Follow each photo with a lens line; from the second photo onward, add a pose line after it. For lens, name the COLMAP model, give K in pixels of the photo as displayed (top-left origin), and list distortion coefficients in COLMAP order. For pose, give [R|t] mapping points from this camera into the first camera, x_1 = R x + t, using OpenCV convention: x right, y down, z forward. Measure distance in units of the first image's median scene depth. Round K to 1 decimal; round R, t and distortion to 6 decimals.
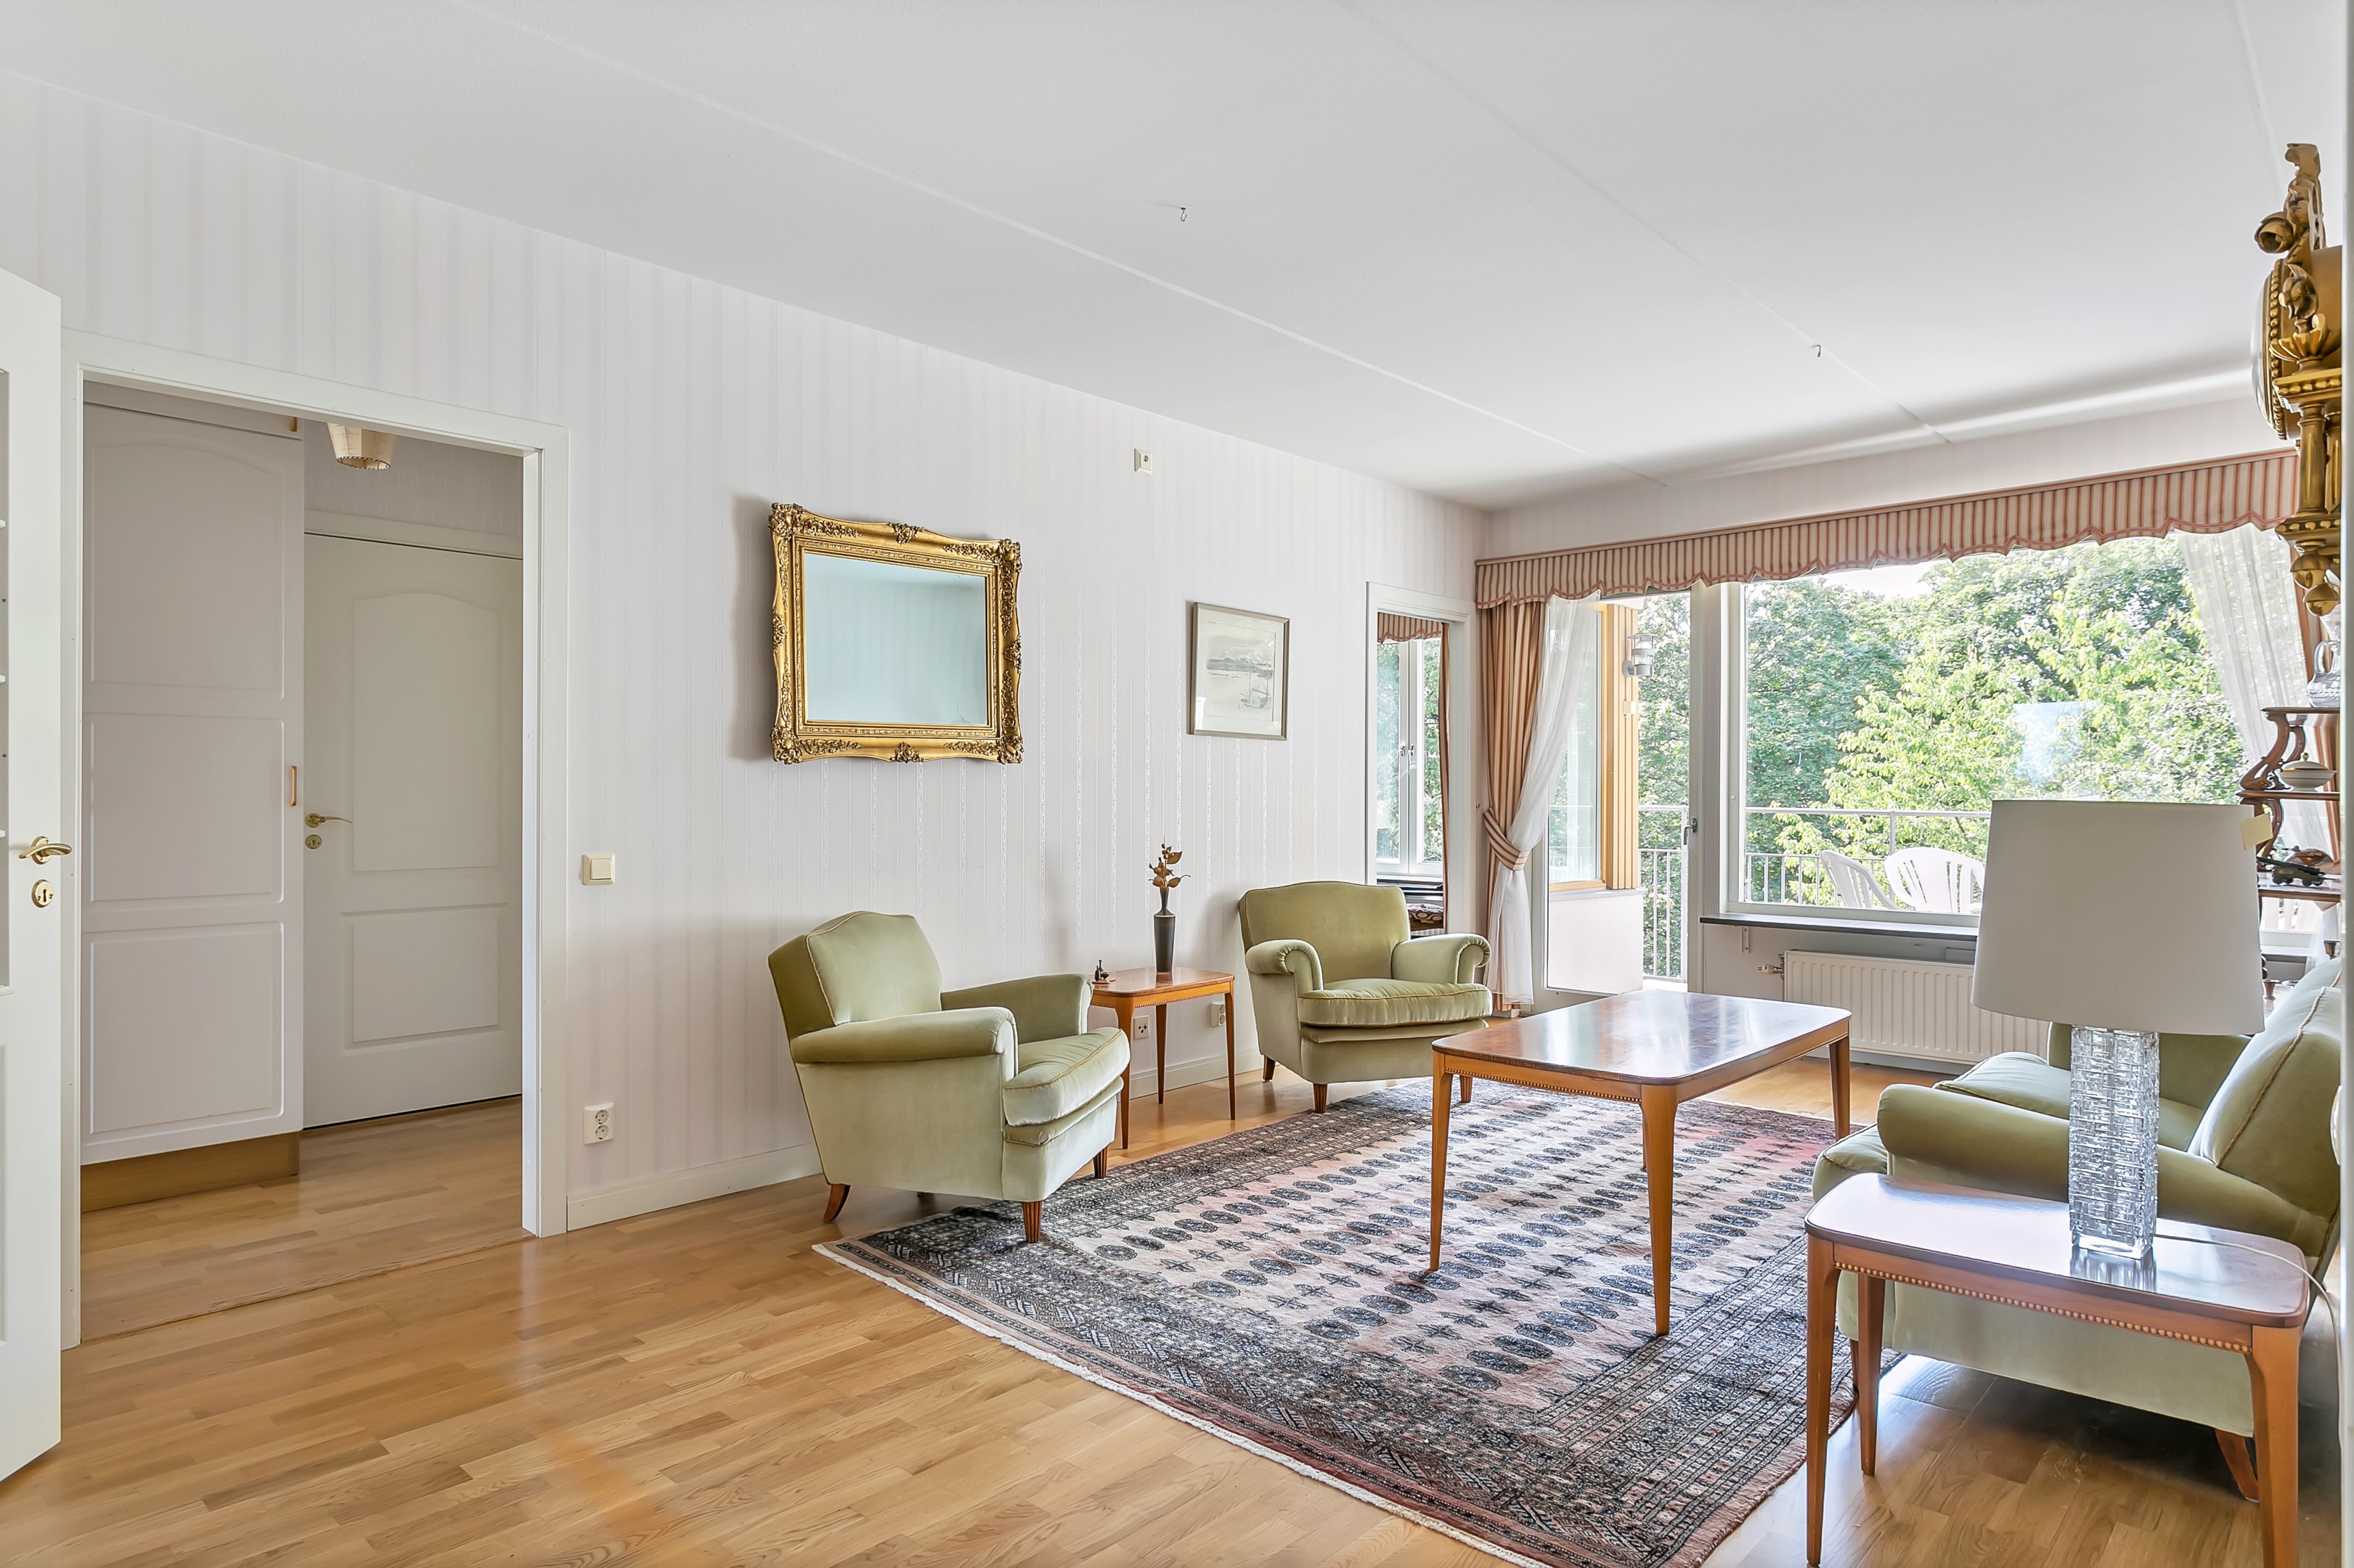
lens RADIAL K [[1356.2, 0, 1177.0], [0, 1356.2, 784.0], [0, 0, 1]] dist [-0.003146, 0.001430]
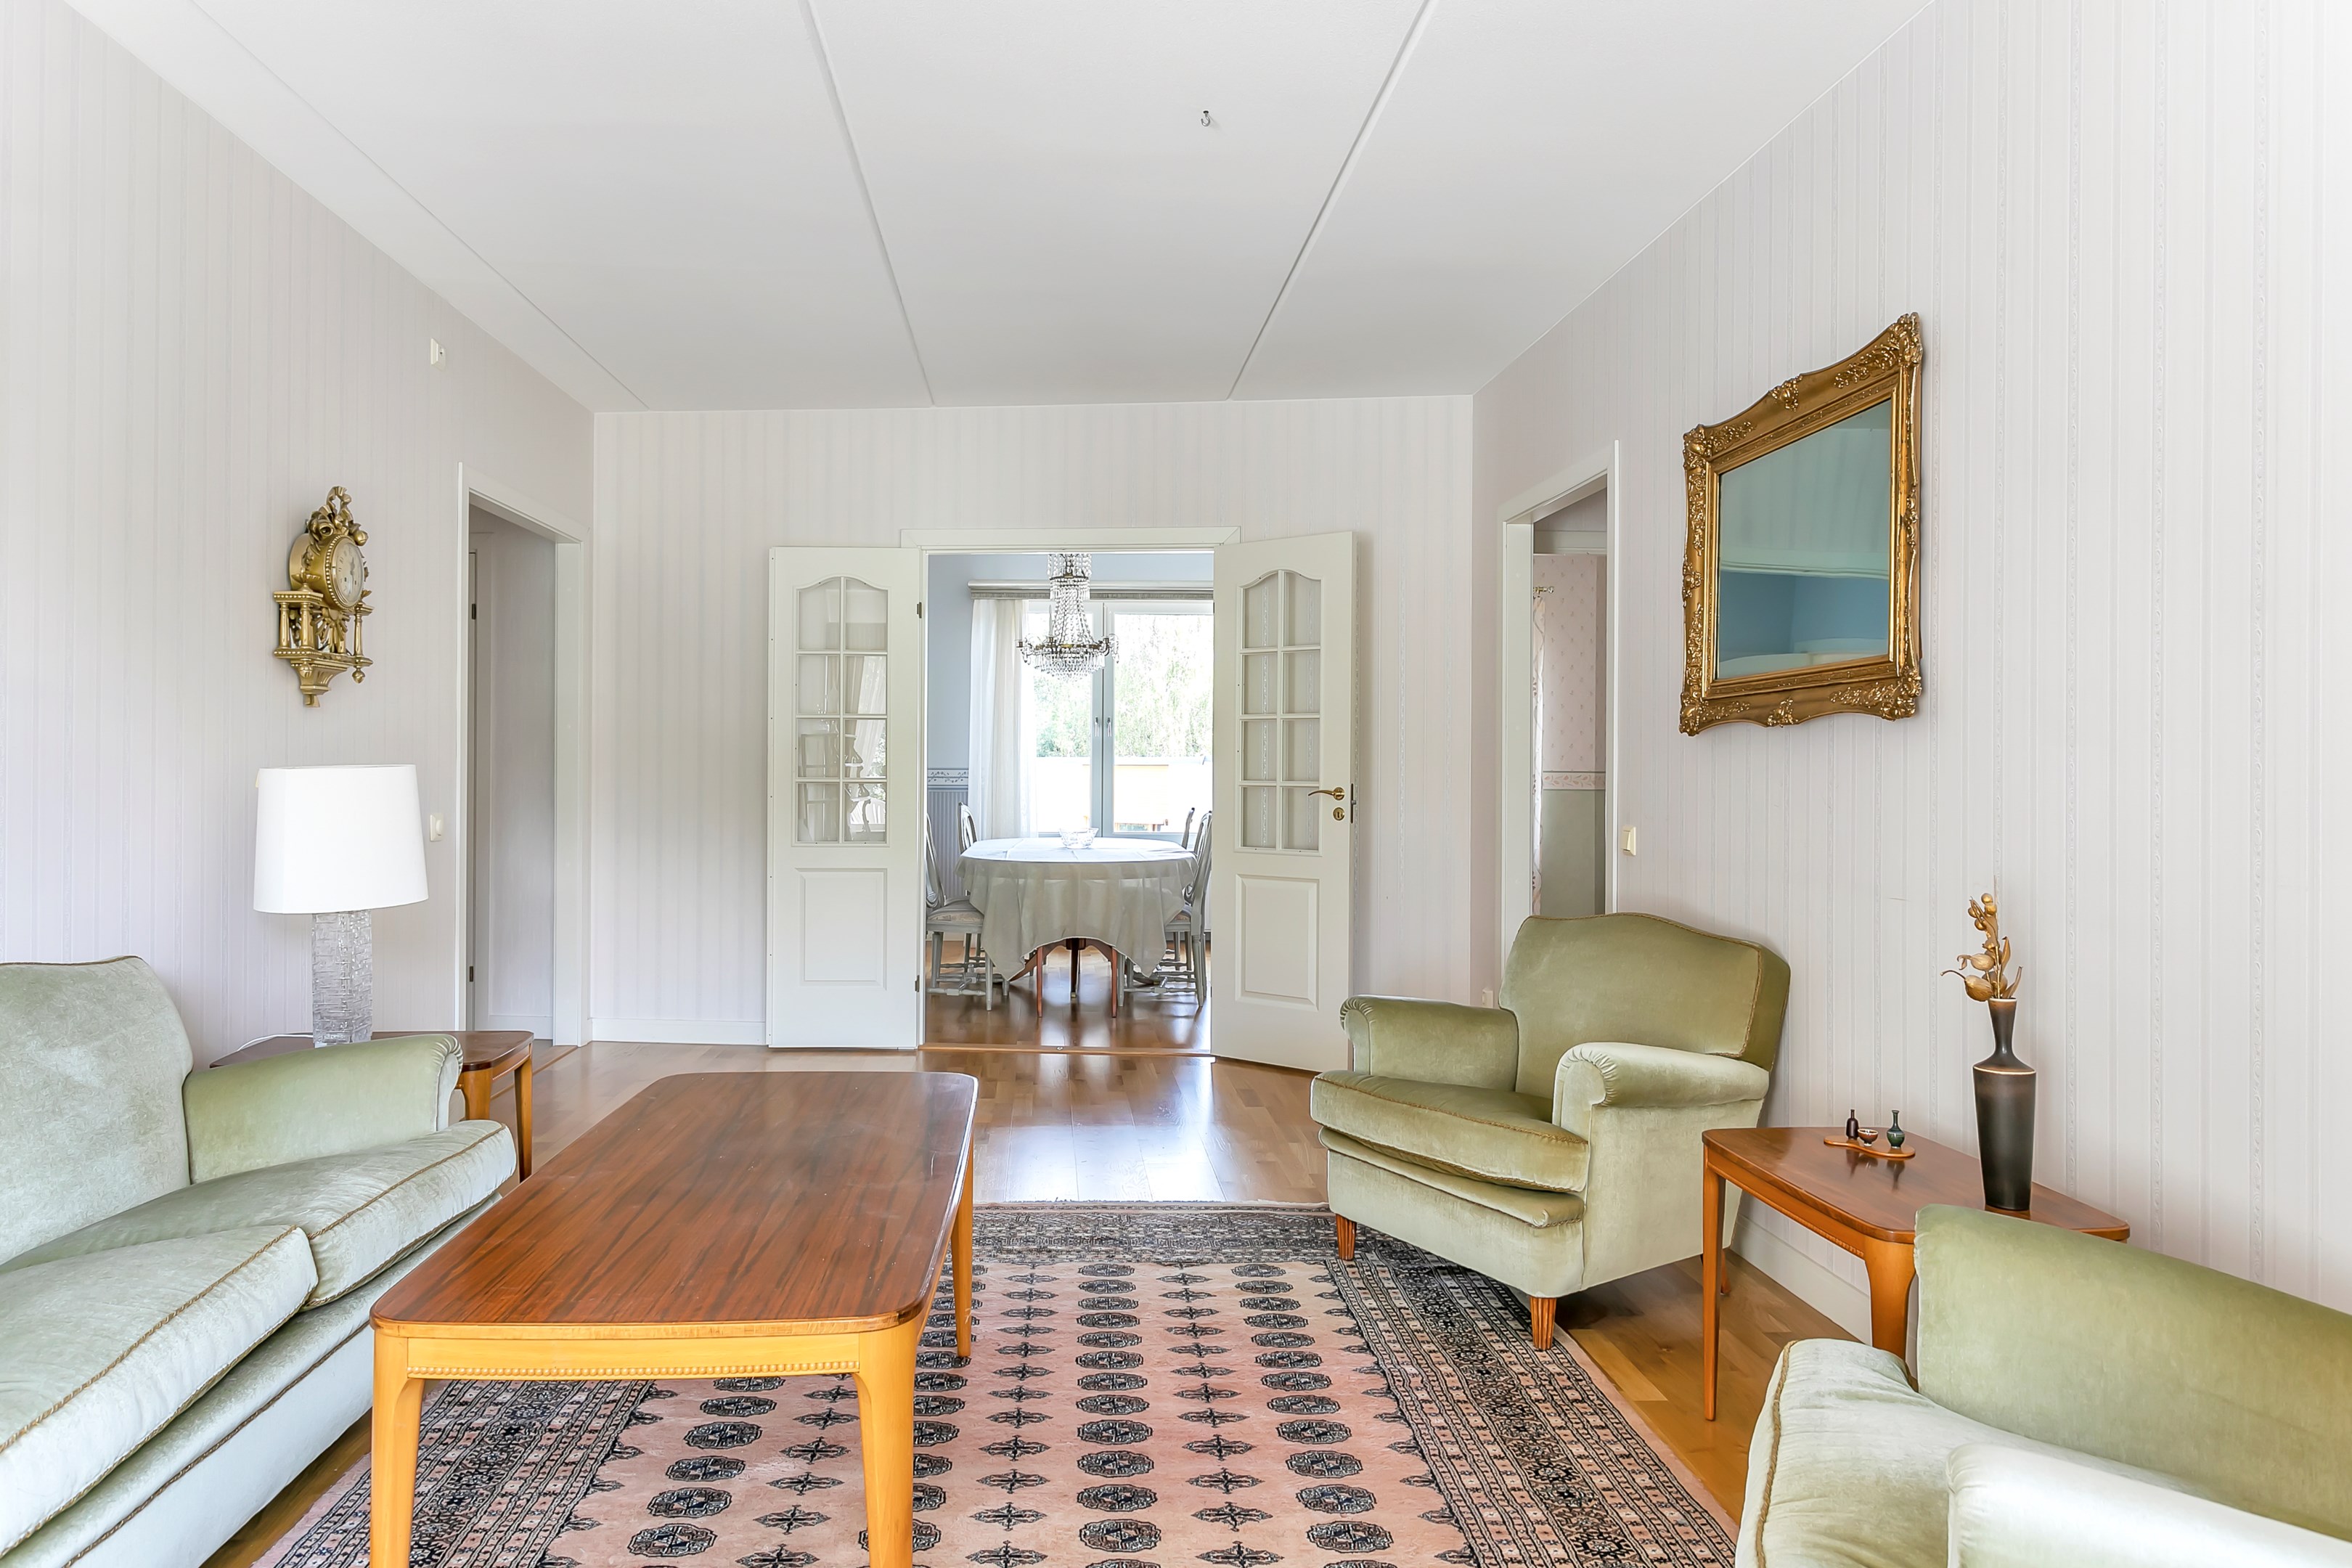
lens RADIAL K [[1392.2, 0, 1161.6], [0, 1392.2, 732.1], [0, 0, 1]] dist [-0.002834, 0.002713]
pose [[-0.668833, -0.015360, -0.743254, 0.596908], [-0.004375, 0.999851, -0.016726, 0.000848], [0.743400, -0.007935, -0.668800, 1.349741]]
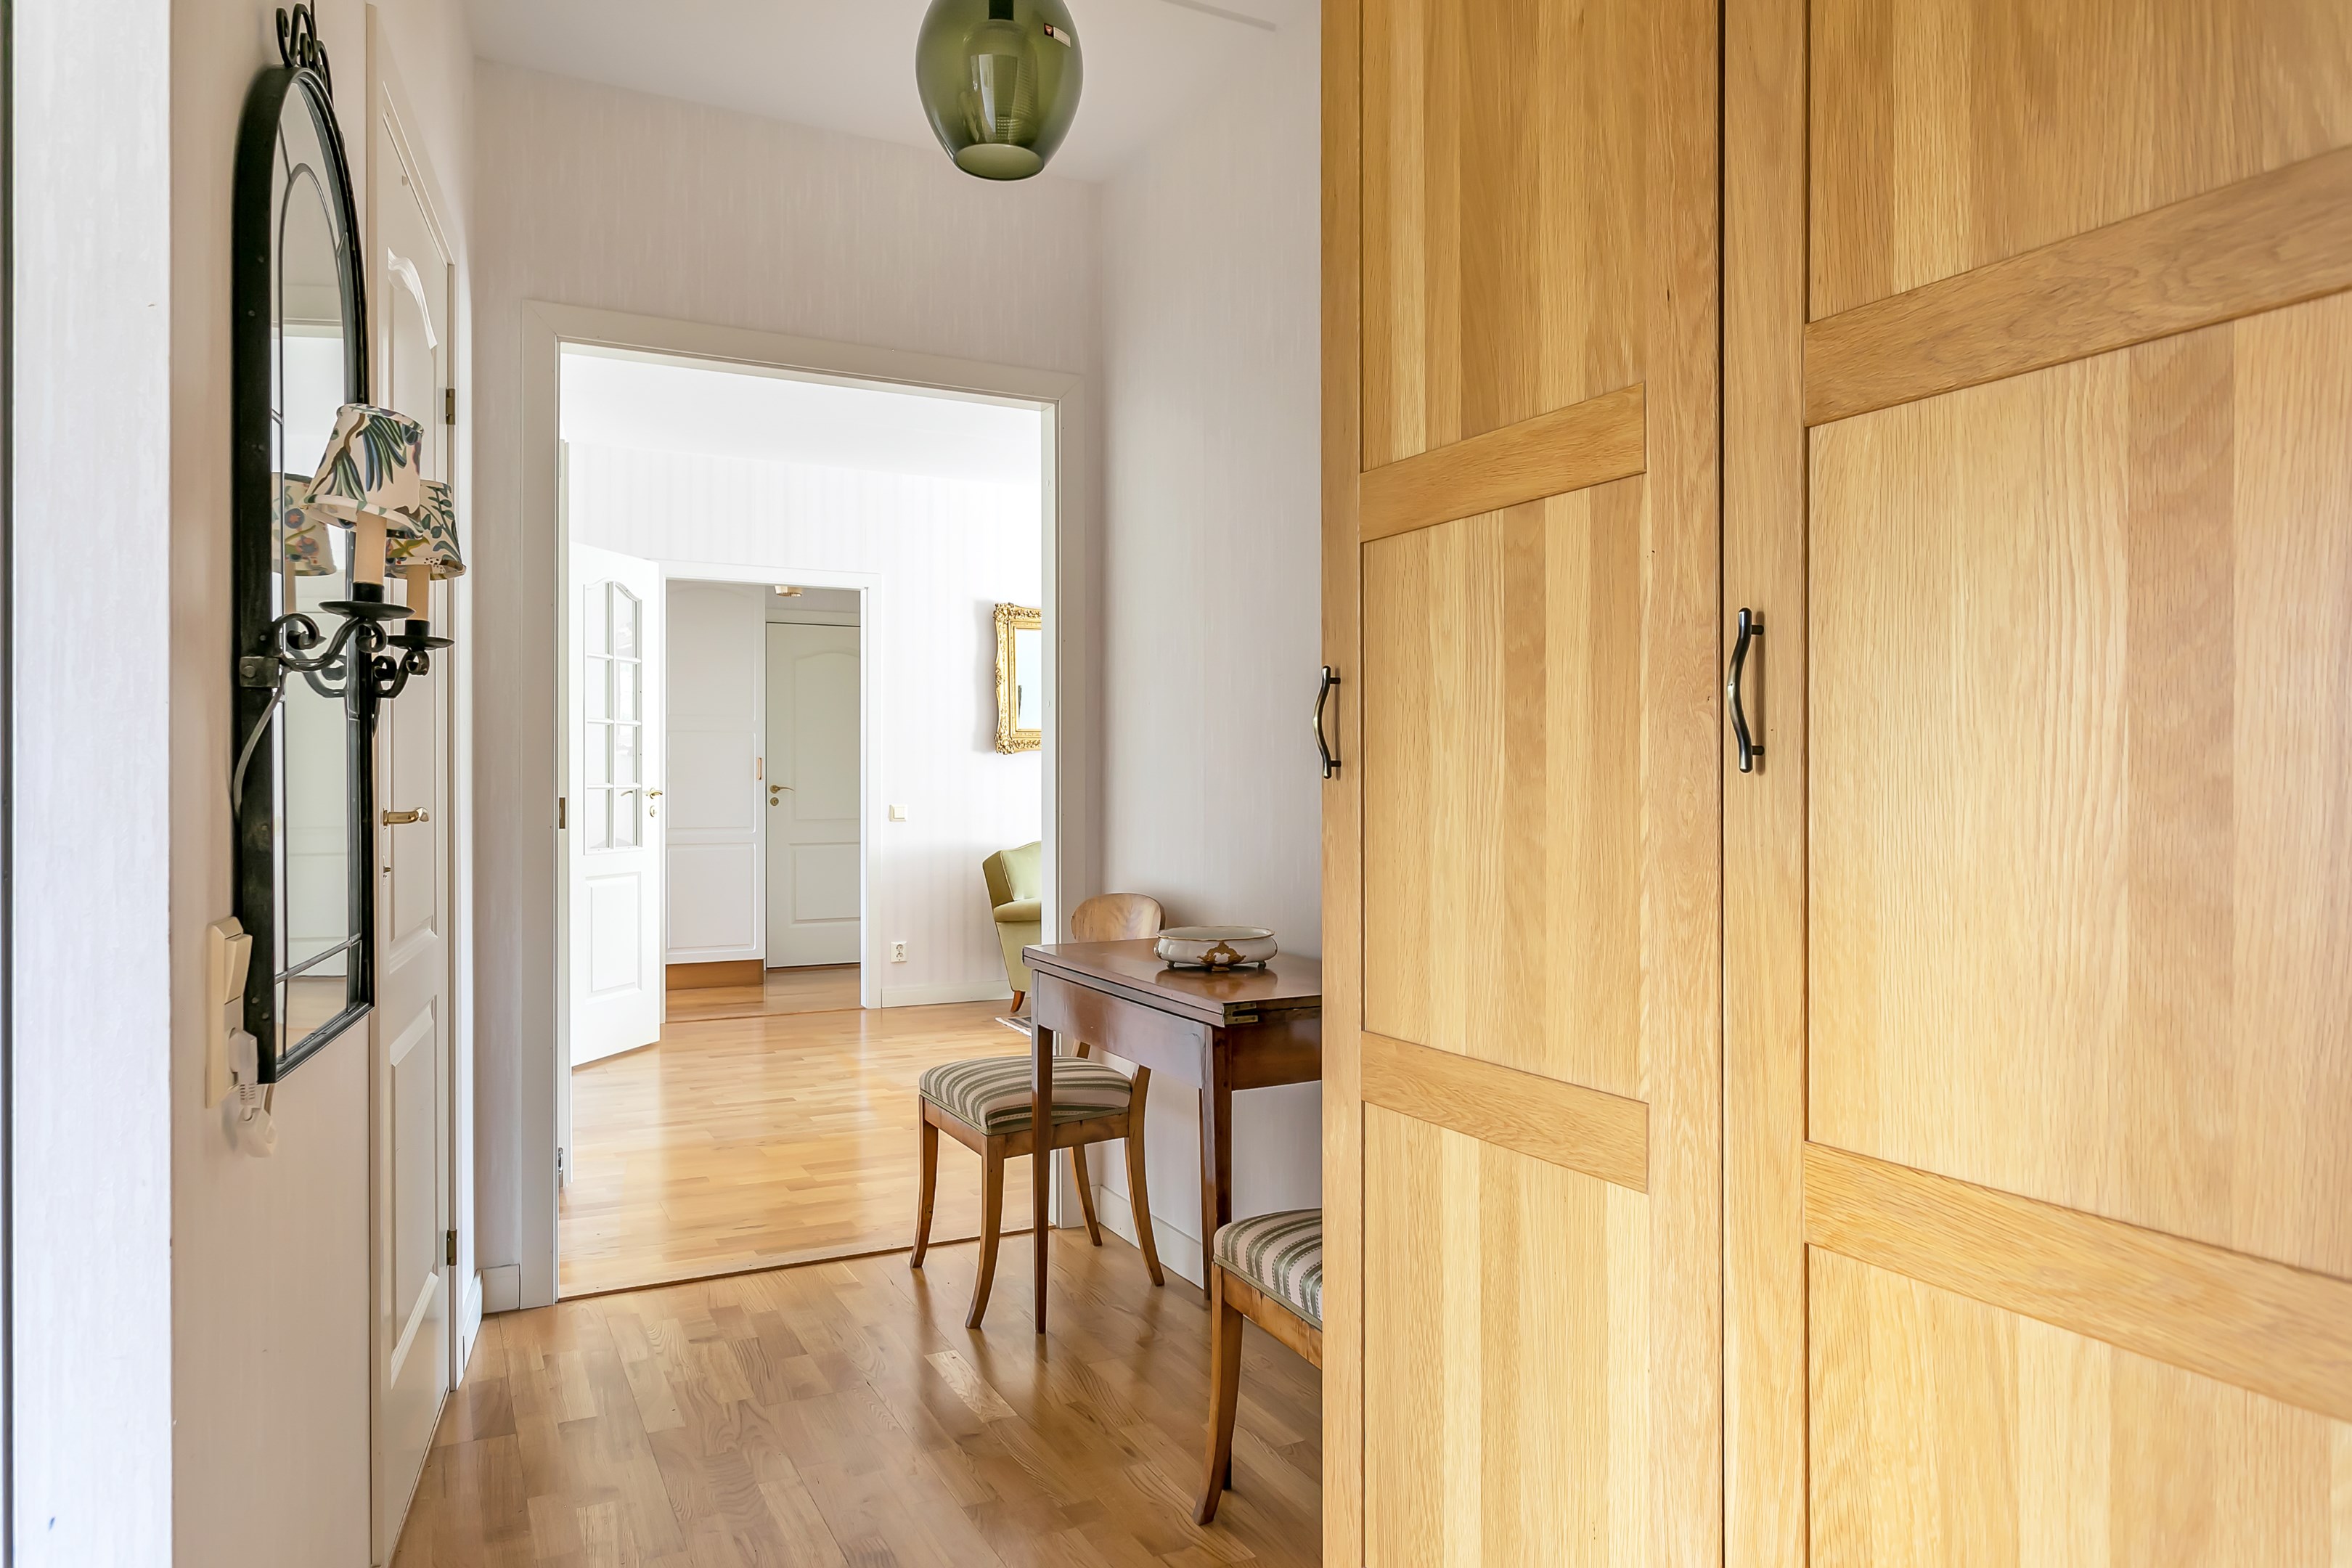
lens RADIAL K [[1482.9, 0, 1176.0], [0, 1482.9, 784.0], [0, 0, 1]] dist [0.002439, 0.003635]
pose [[0.940612, -0.000891, -0.339483, 0.552440], [0.003074, 0.999978, 0.005891, 0.011594], [0.339470, -0.006585, 0.940594, -0.690371]]
